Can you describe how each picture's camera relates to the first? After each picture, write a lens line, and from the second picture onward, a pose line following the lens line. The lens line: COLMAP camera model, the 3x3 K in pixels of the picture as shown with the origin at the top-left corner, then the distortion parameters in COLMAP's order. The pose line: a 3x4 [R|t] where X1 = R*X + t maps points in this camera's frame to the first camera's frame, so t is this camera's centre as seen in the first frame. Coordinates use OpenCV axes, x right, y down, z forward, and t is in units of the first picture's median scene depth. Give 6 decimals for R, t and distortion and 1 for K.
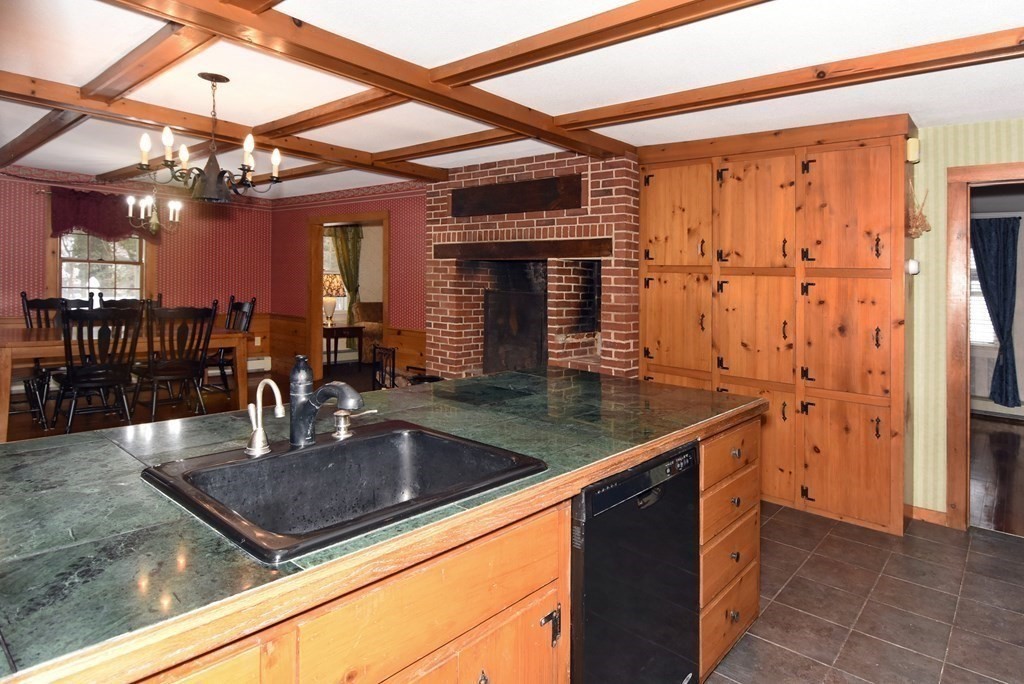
lens RADIAL K [[529.7, 0, 527.8], [0, 529.7, 337.9], [0, 0, 1]] dist [-0.022564, -0.003775]
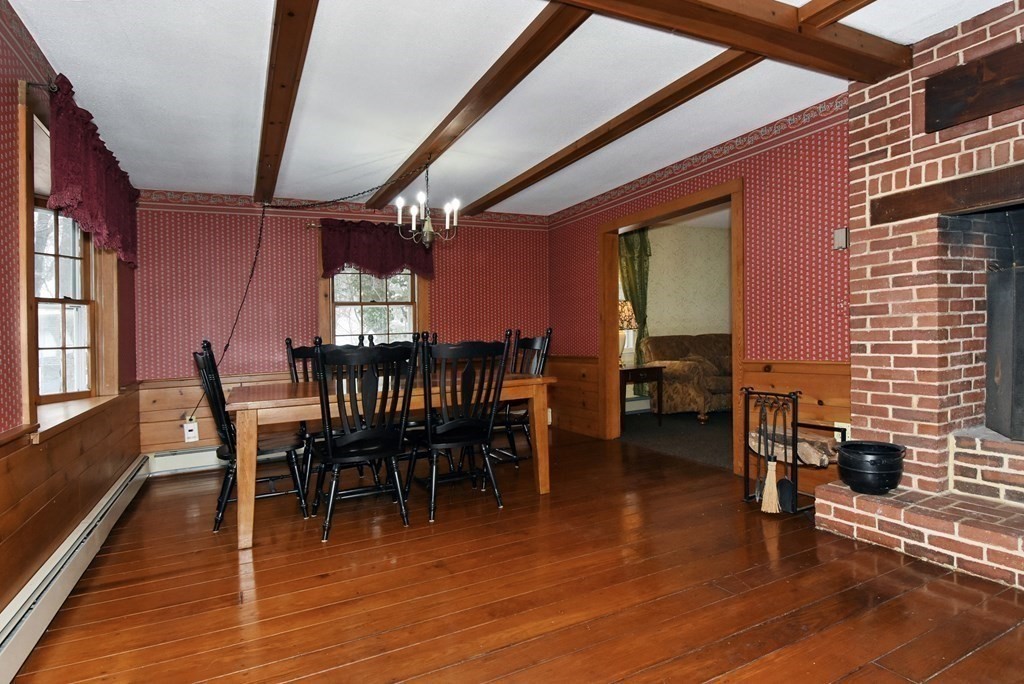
lens RADIAL K [[559.3, 0, 578.7], [0, 559.3, 344.2], [0, 0, 1]] dist [0.019721, -0.016436]
pose [[0.938117, -0.060474, -0.340998, -0.221241], [0.037647, 0.996608, -0.073173, 0.002269], [0.344266, 0.055808, 0.937212, 0.295499]]
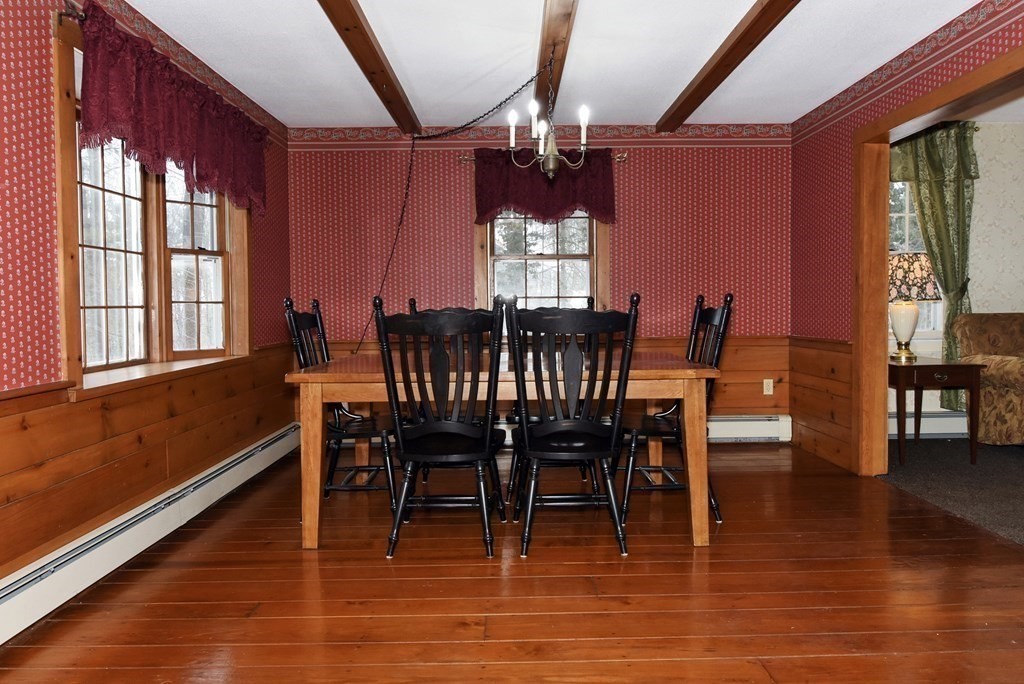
lens RADIAL K [[759.4, 0, 528.9], [0, 759.4, 321.7], [0, 0, 1]] dist [0.003432, 0.003106]
pose [[0.681126, -0.021540, -0.731849, -0.147740], [-0.036856, 0.997291, -0.063654, -0.002812], [0.731238, 0.070330, 0.678487, 0.409049]]
